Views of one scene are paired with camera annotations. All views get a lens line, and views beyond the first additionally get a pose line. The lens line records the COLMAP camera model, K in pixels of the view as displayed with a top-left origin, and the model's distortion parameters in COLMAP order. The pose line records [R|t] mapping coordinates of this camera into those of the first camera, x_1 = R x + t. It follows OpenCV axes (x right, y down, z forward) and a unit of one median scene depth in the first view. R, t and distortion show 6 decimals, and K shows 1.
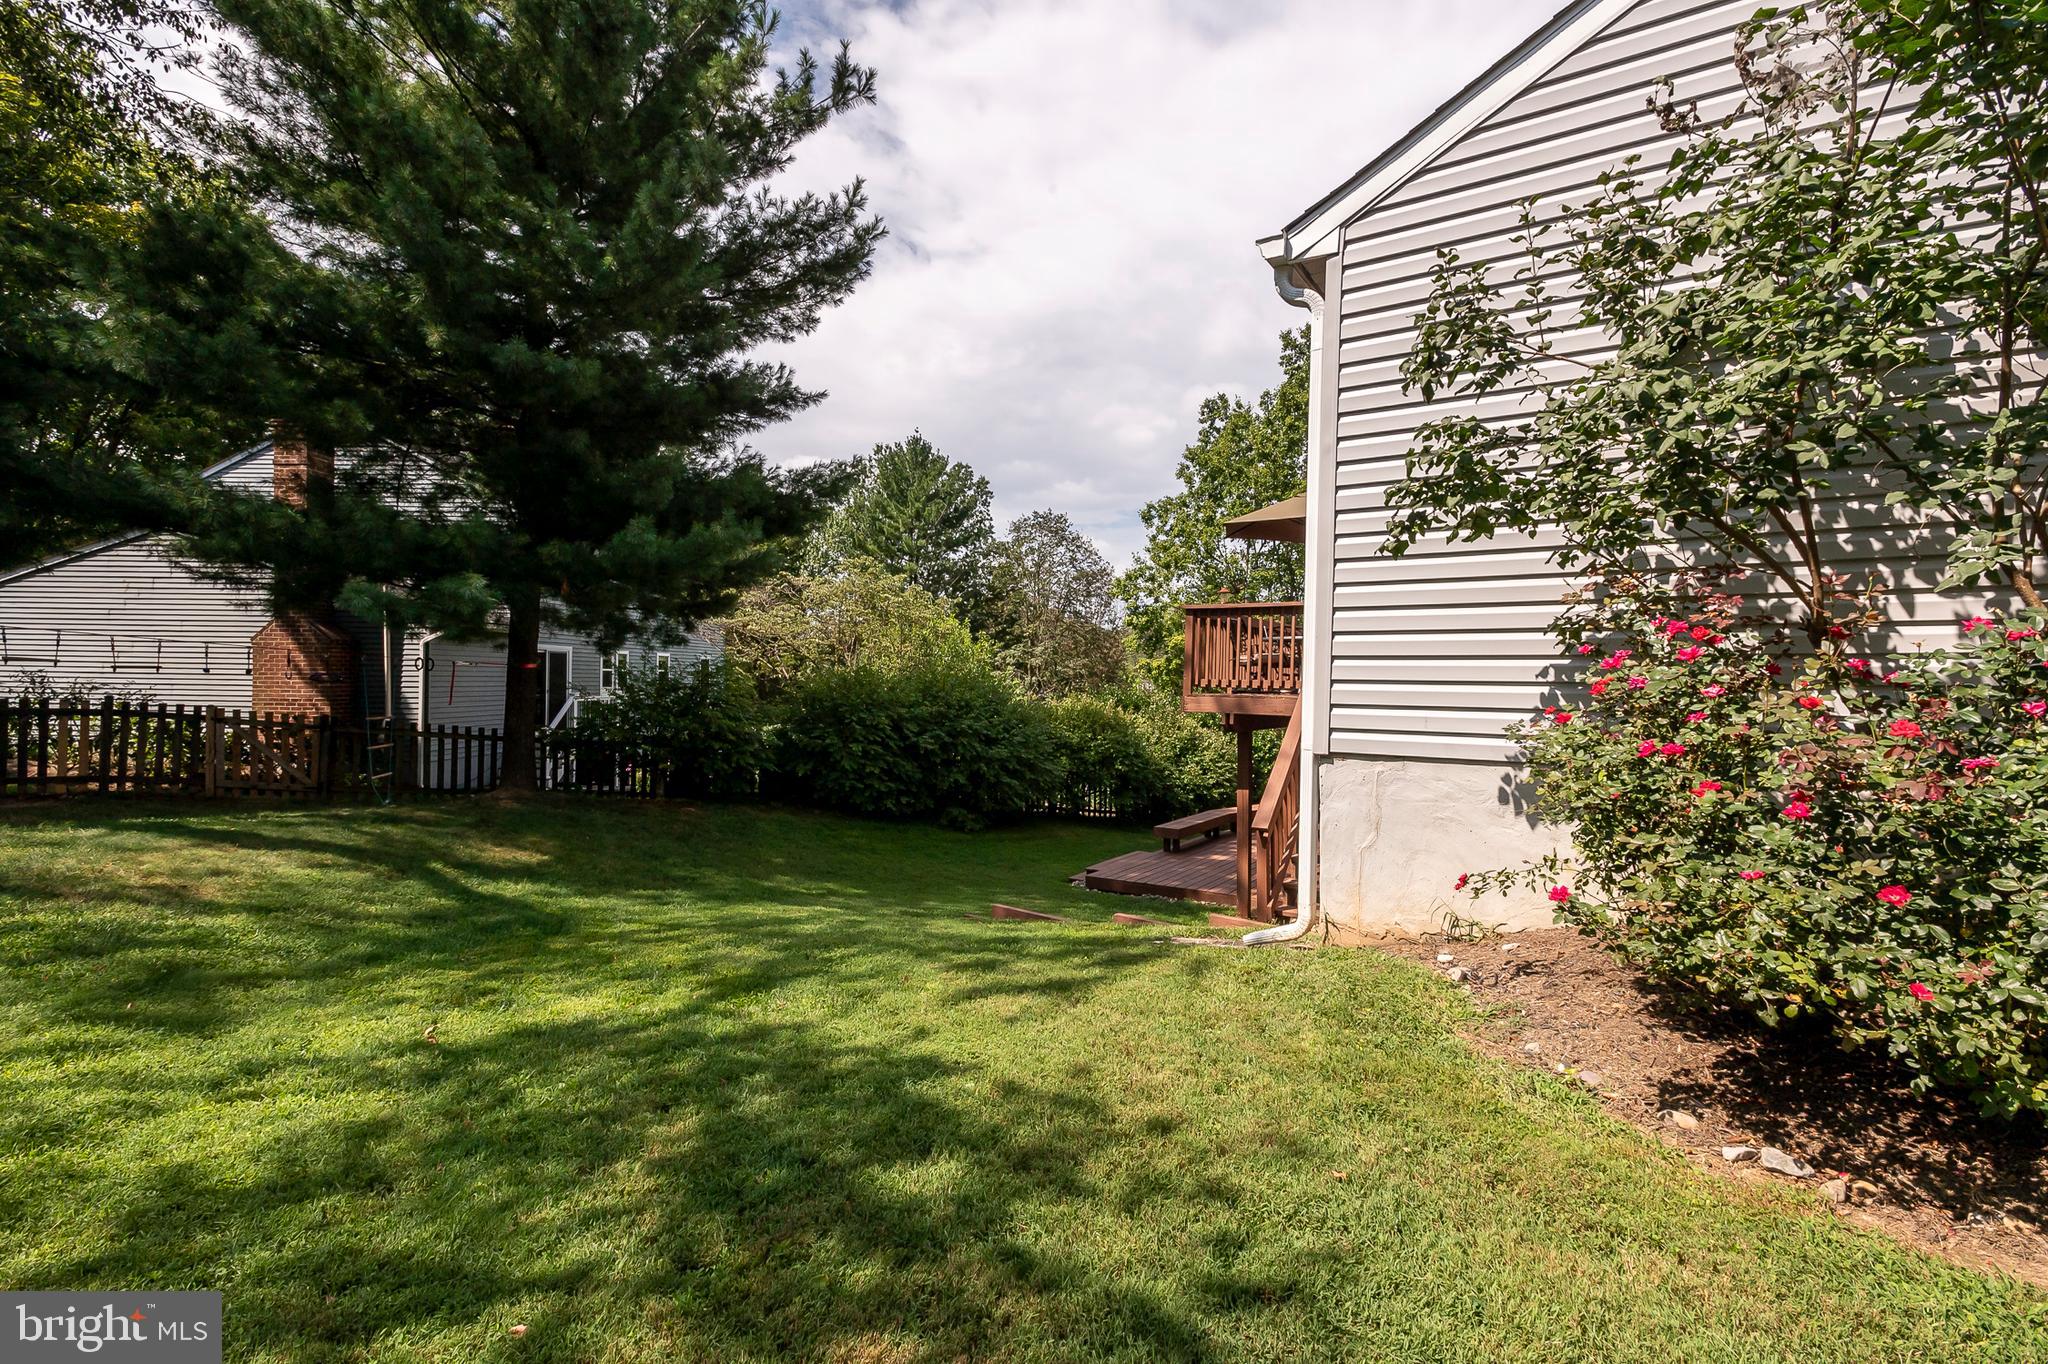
lens RADIAL K [[964.2, 0, 1020.2], [0, 964.2, 674.1], [0, 0, 1]] dist [0.028134, -0.004360]
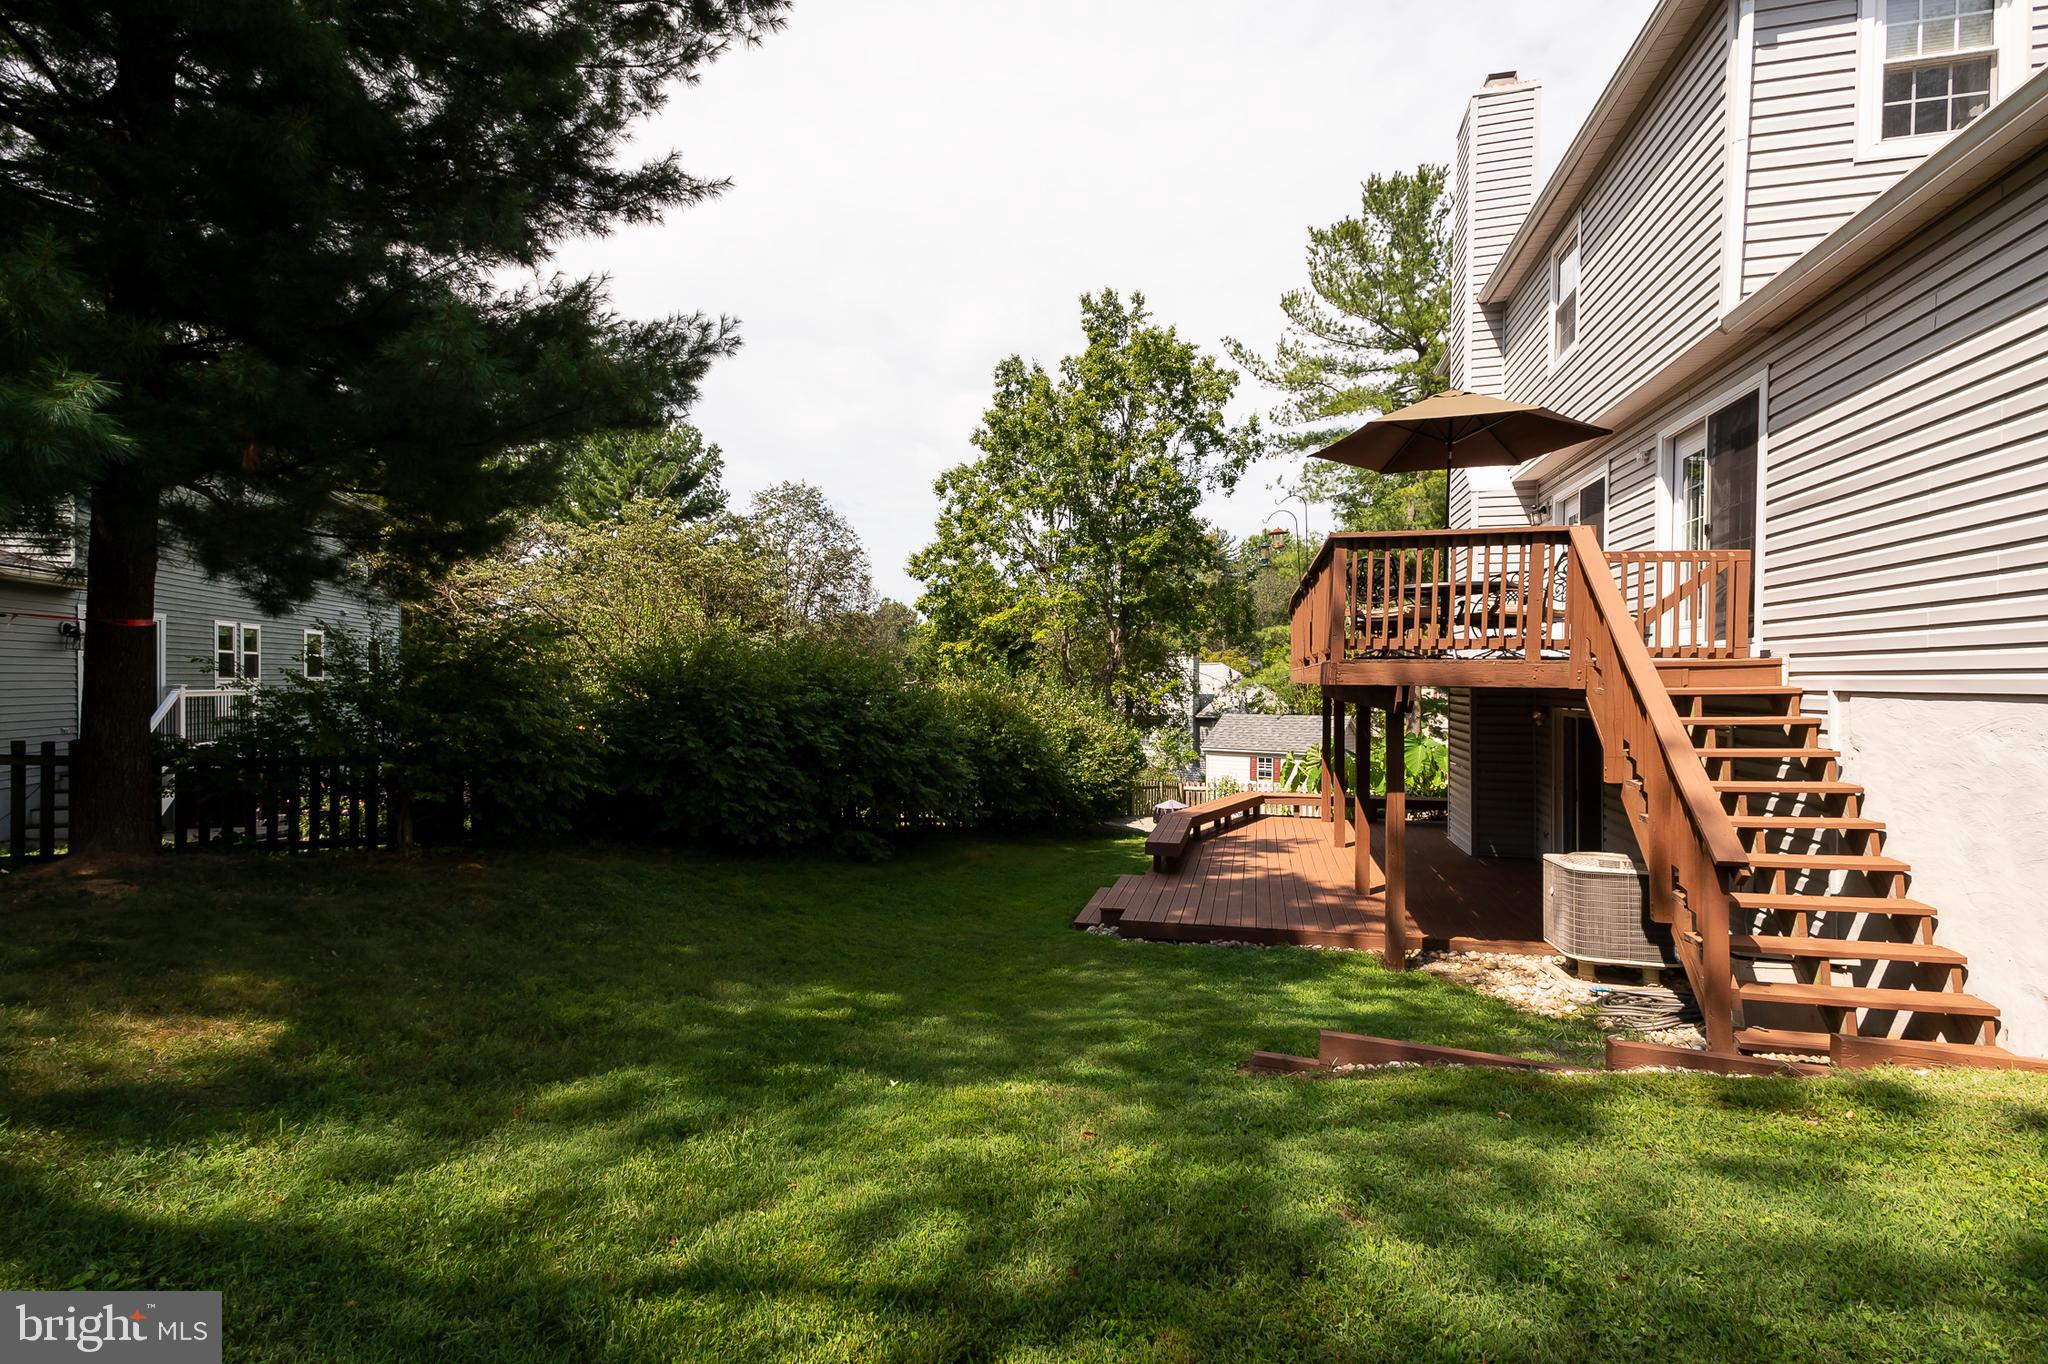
lens RADIAL K [[964.2, 0, 1029.2], [0, 964.2, 685.6], [0, 0, 1]] dist [0.028134, -0.004360]
pose [[0.948376, -0.014640, 0.316810, -0.086764], [0.009470, 0.999796, 0.017853, 0.008548], [-0.317007, -0.013932, 0.948321, 0.134564]]
